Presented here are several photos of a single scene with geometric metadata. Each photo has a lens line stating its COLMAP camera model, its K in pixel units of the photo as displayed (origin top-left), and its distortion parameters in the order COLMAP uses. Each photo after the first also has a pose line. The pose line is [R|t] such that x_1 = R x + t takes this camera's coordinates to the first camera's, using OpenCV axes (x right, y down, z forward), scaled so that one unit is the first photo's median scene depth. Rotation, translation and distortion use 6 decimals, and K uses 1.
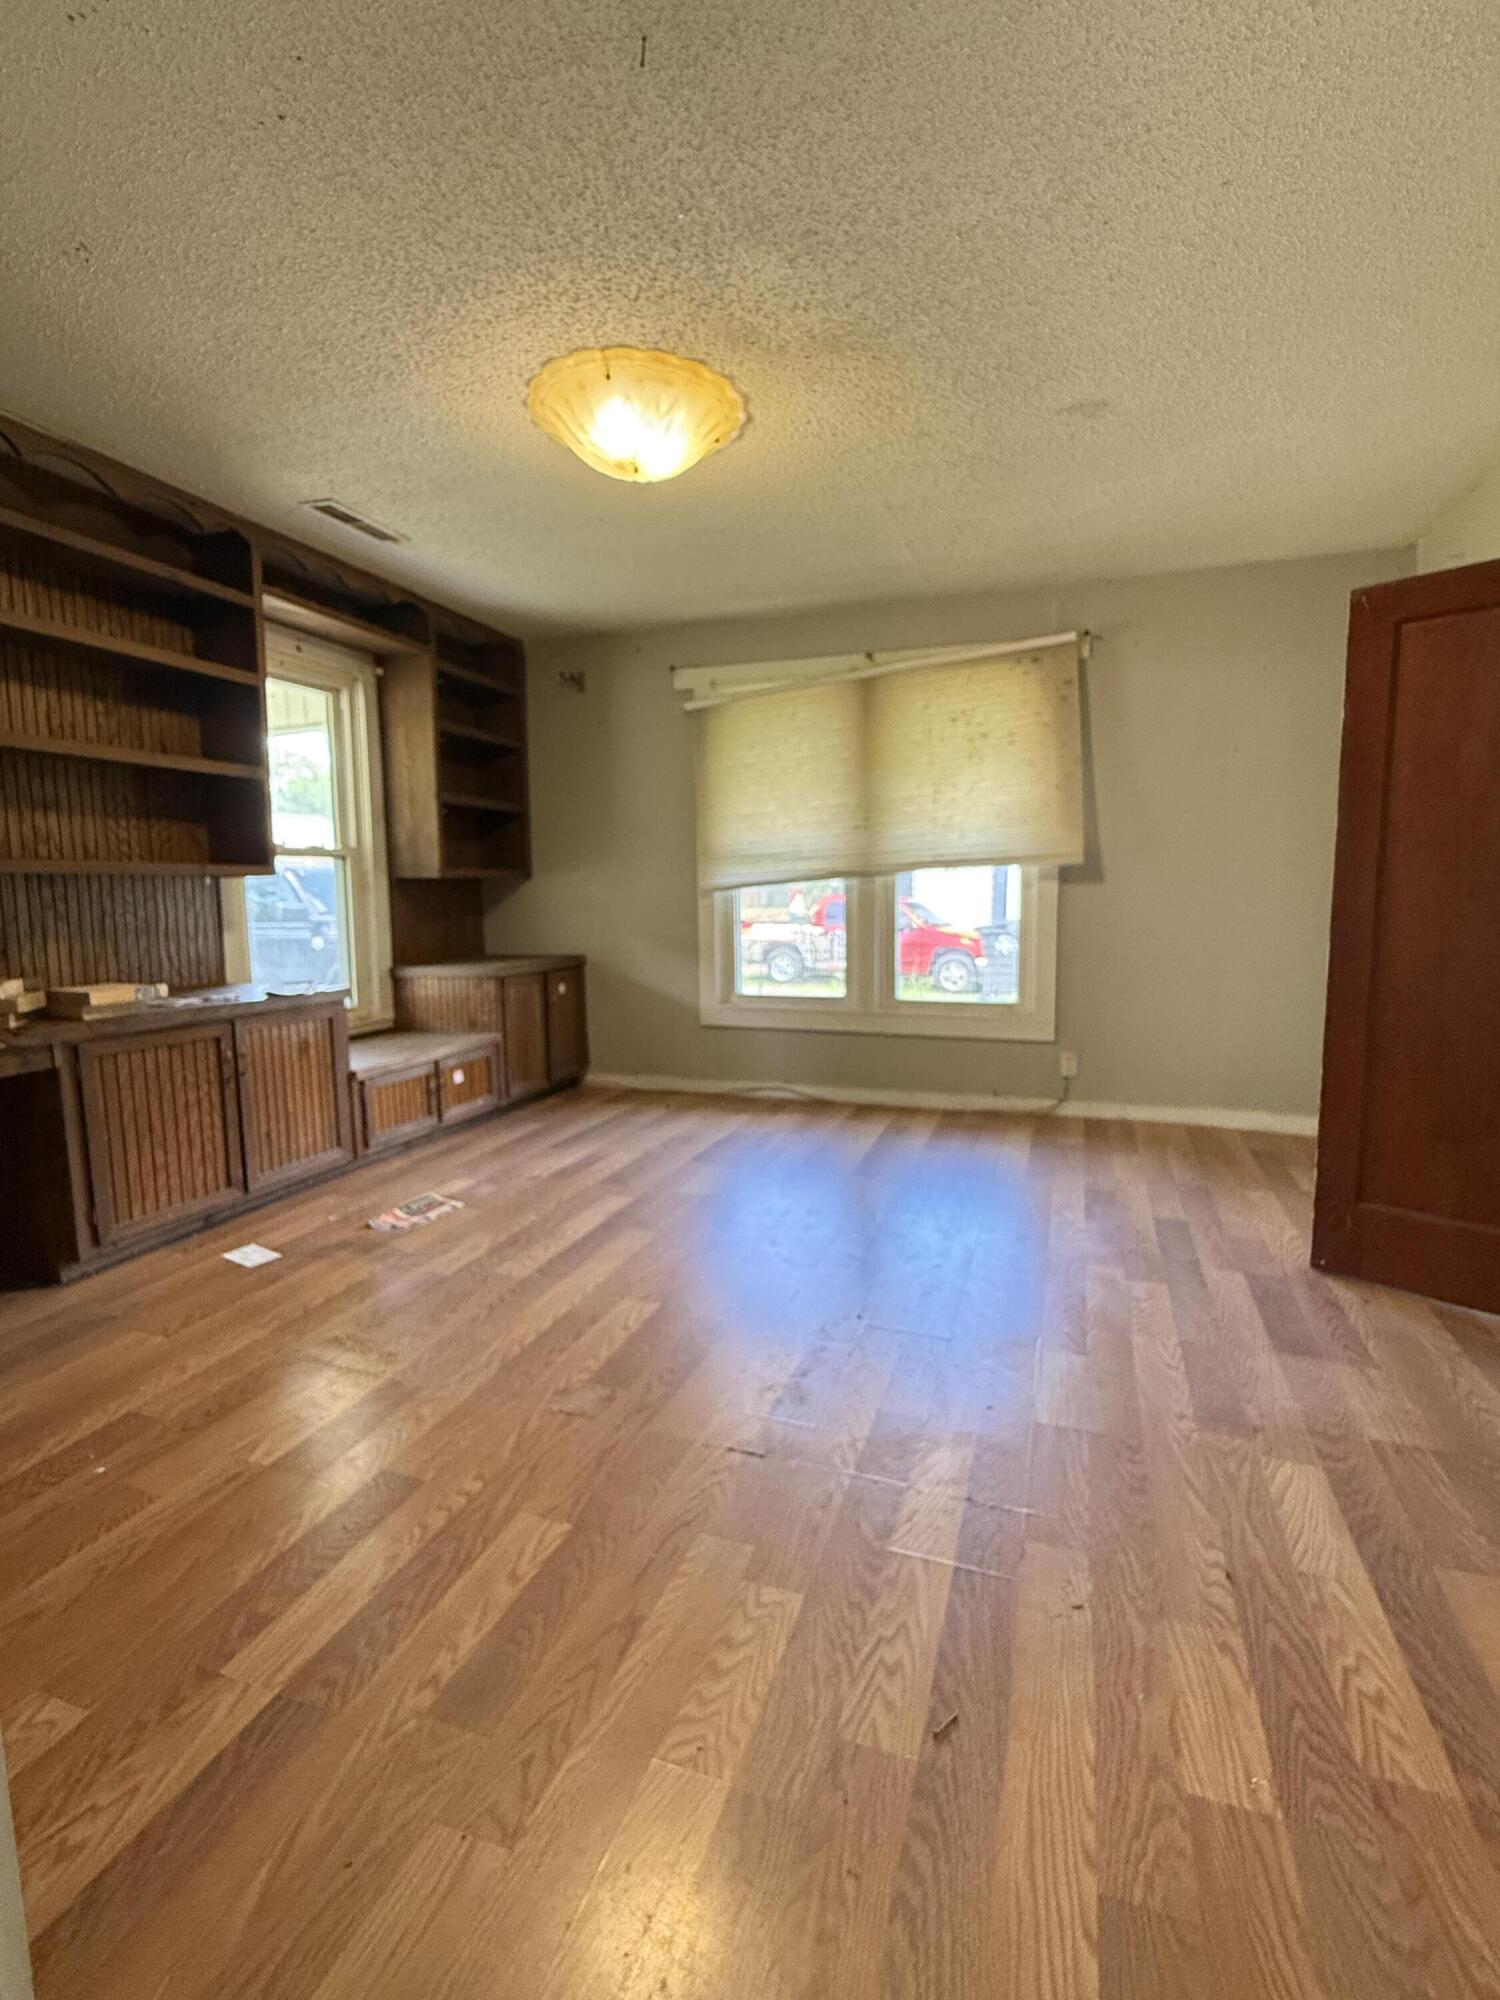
lens RADIAL K [[935.3, 0, 747.9], [0, 935.3, 1002.7], [0, 0, 1]] dist [-0.000900, -0.000167]
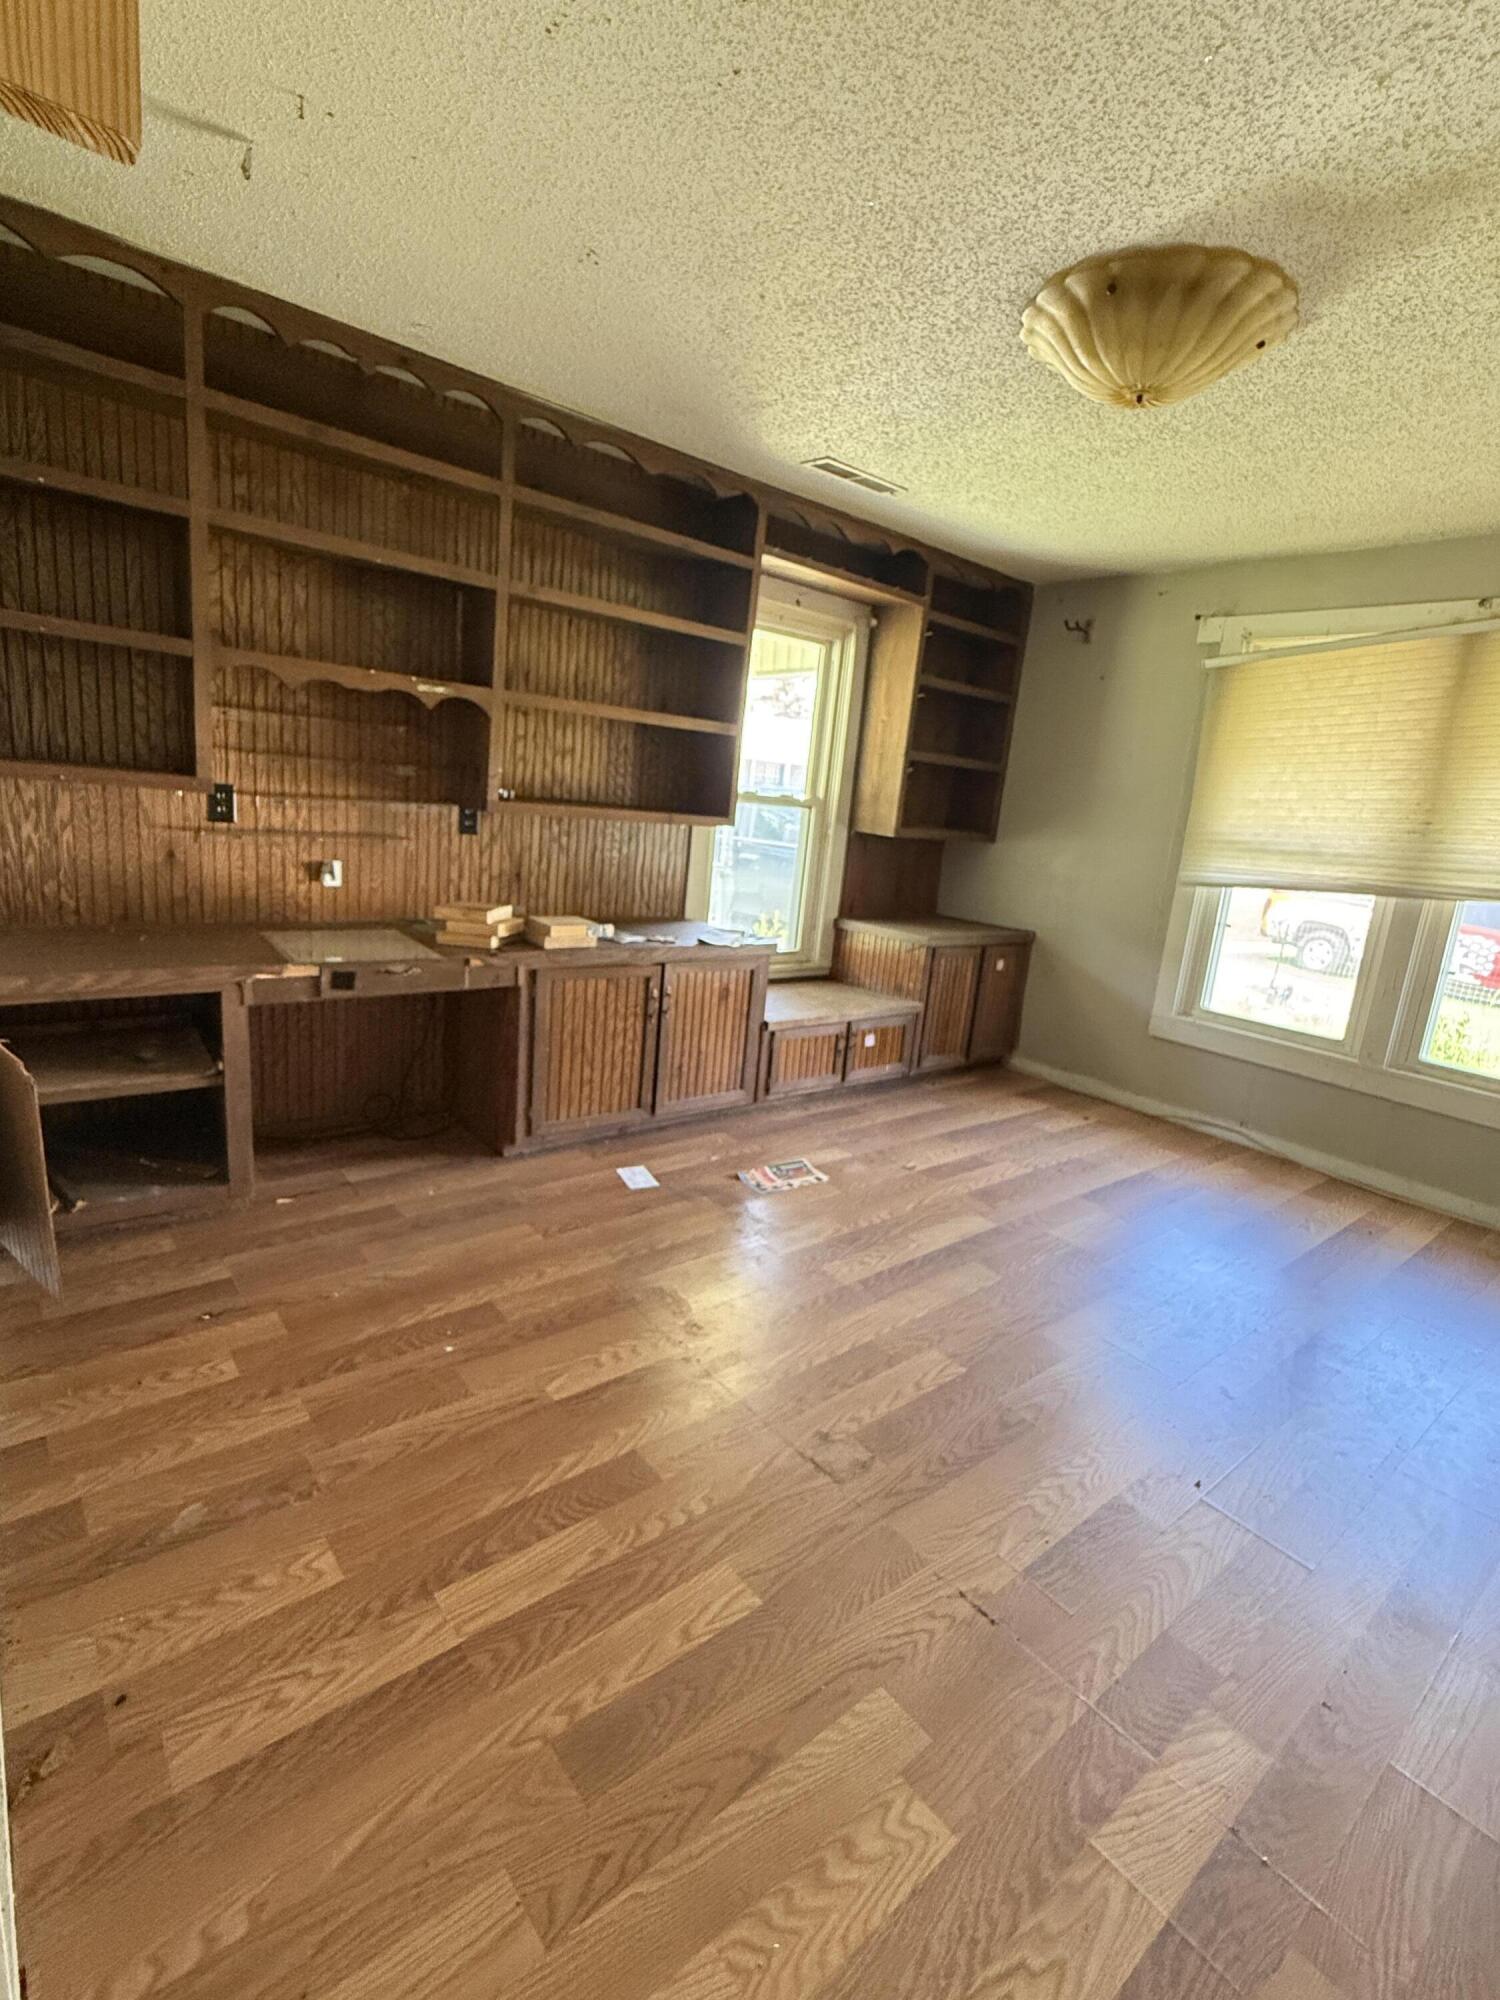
lens RADIAL K [[929.9, 0, 756.6], [0, 929.9, 998.0], [0, 0, 1]] dist [0.001235, 0.000151]
pose [[0.853996, 0.197313, -0.481413, 0.075820], [-0.159260, 0.980019, 0.119156, -0.085298], [0.495305, -0.025088, 0.868357, 0.097200]]
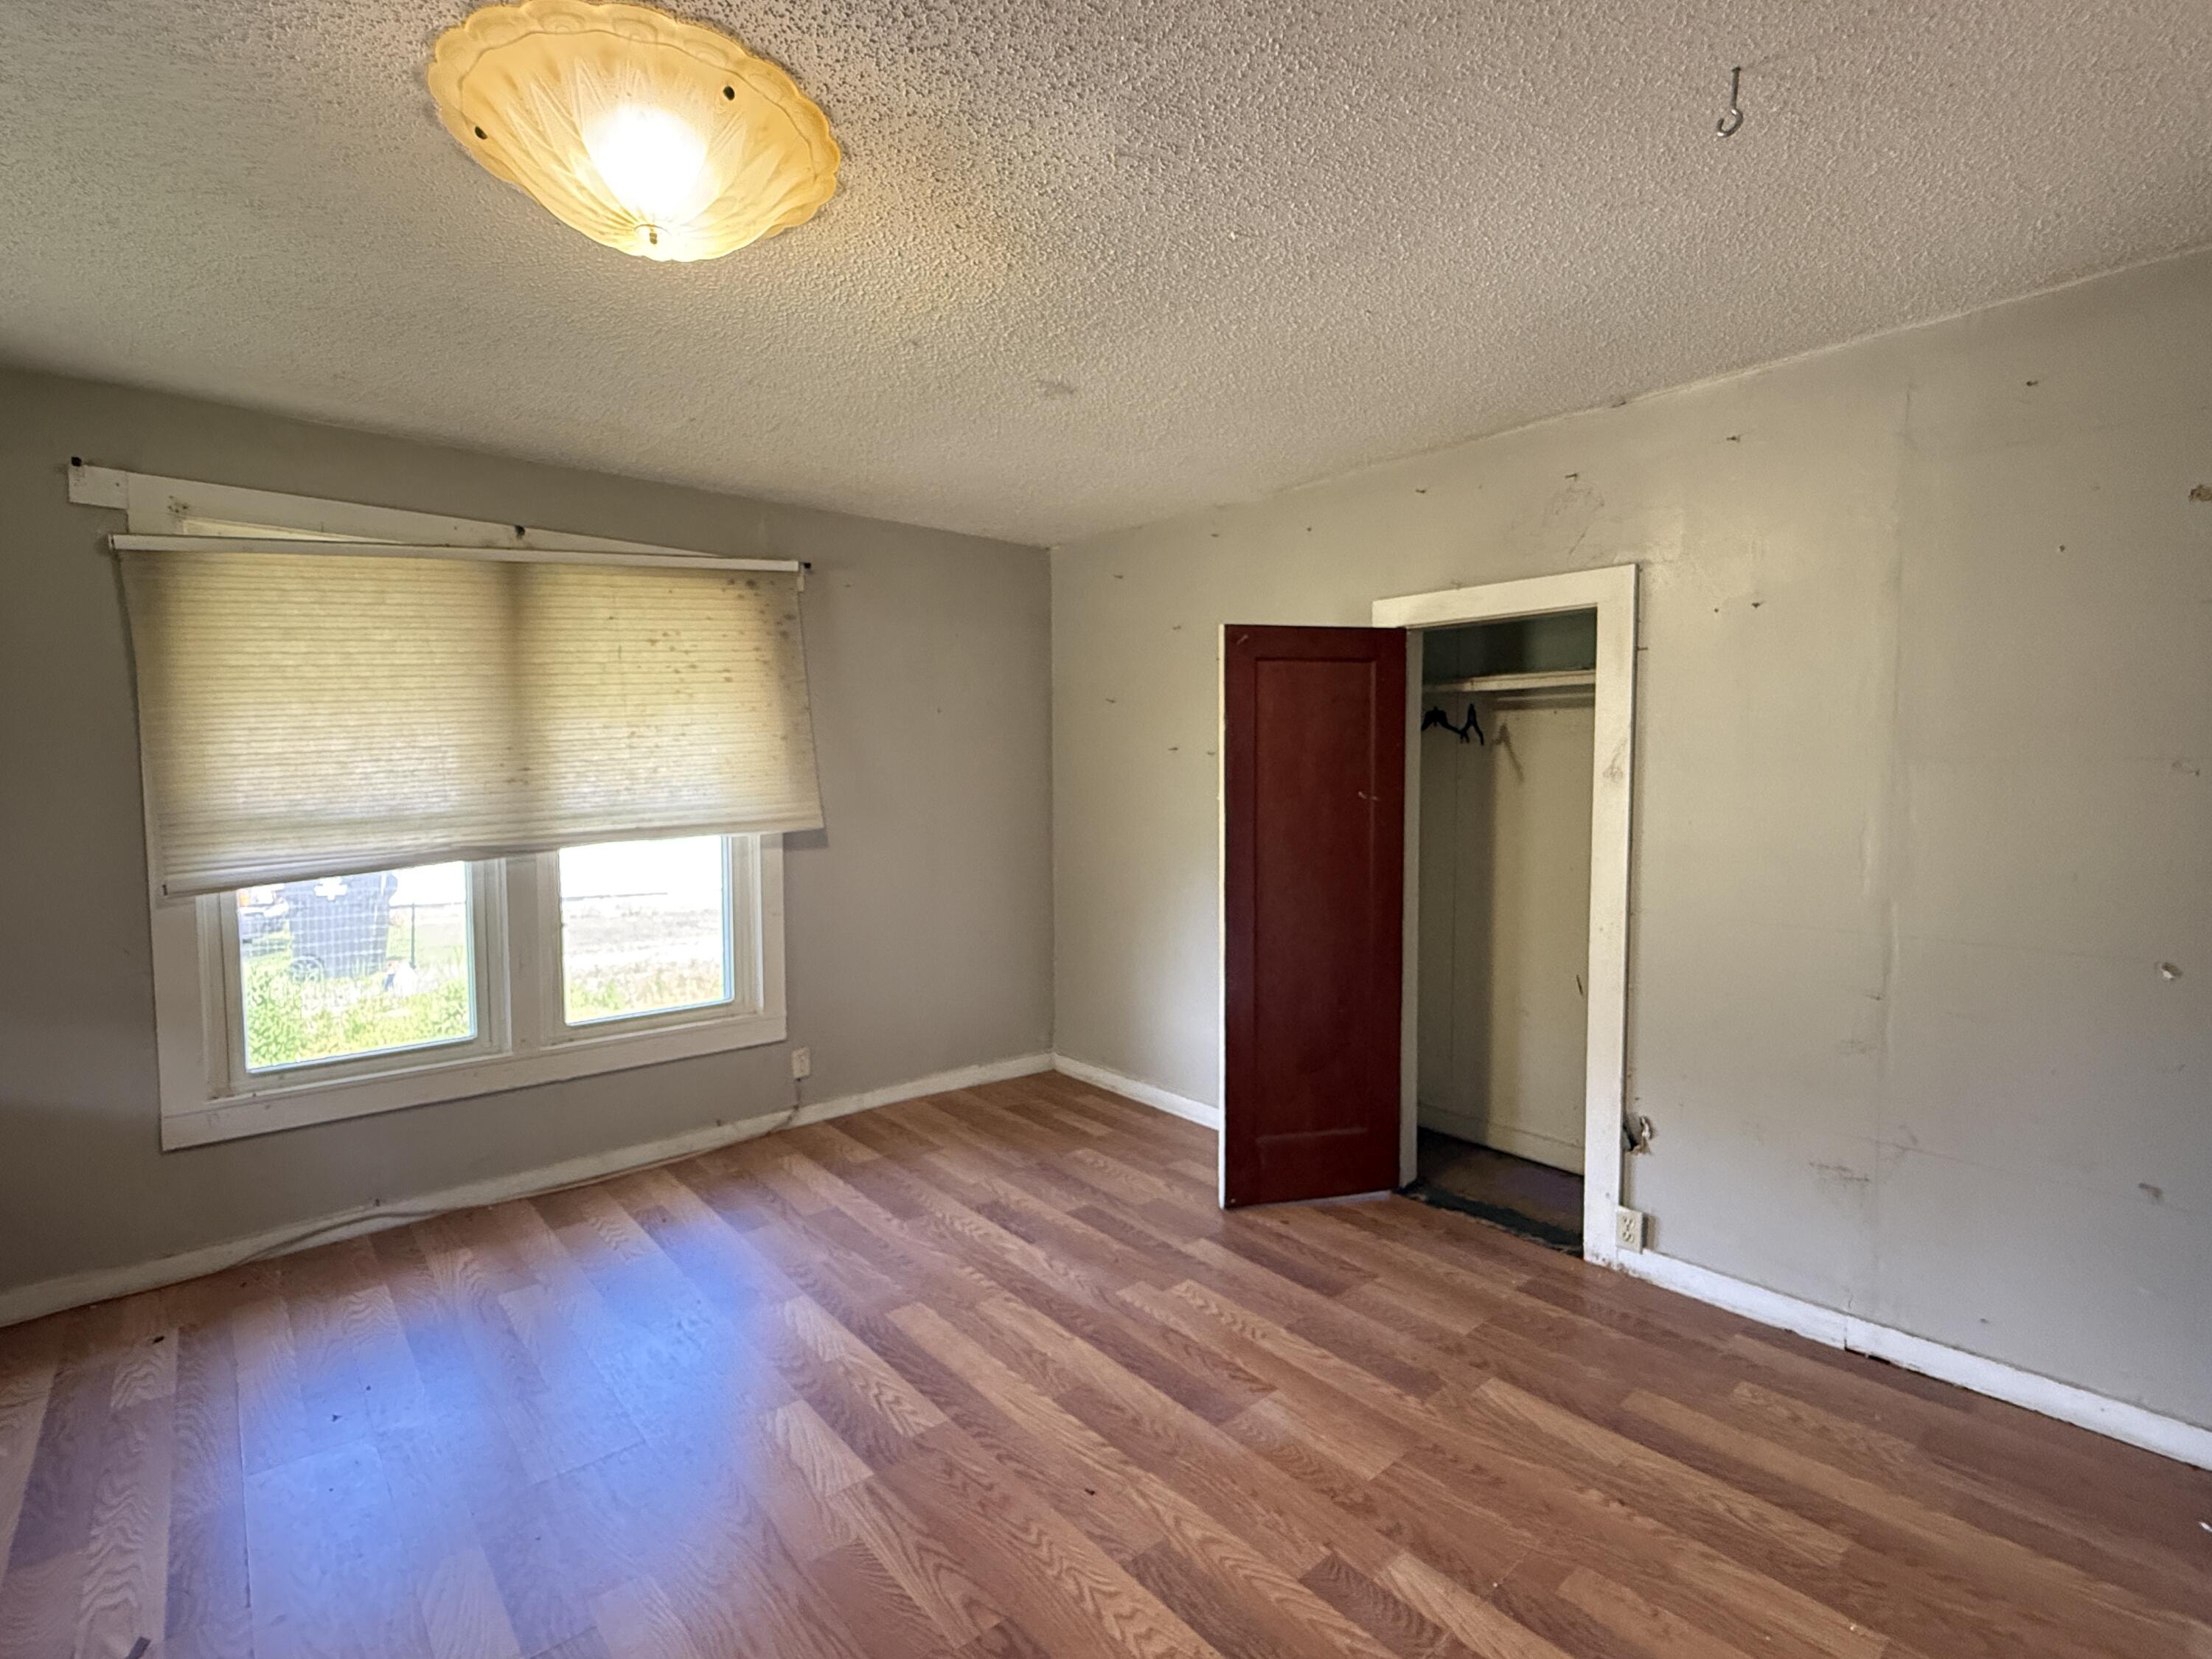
lens RADIAL K [[1034.4, 0, 1106.2], [0, 1034.4, 835.1], [0, 0, 1]] dist [-0.000900, -0.000167]
pose [[0.493891, -0.047374, 0.868232, -0.441353], [0.104760, 0.994483, -0.005330, -0.144074], [-0.863190, 0.093588, 0.496129, 0.395507]]
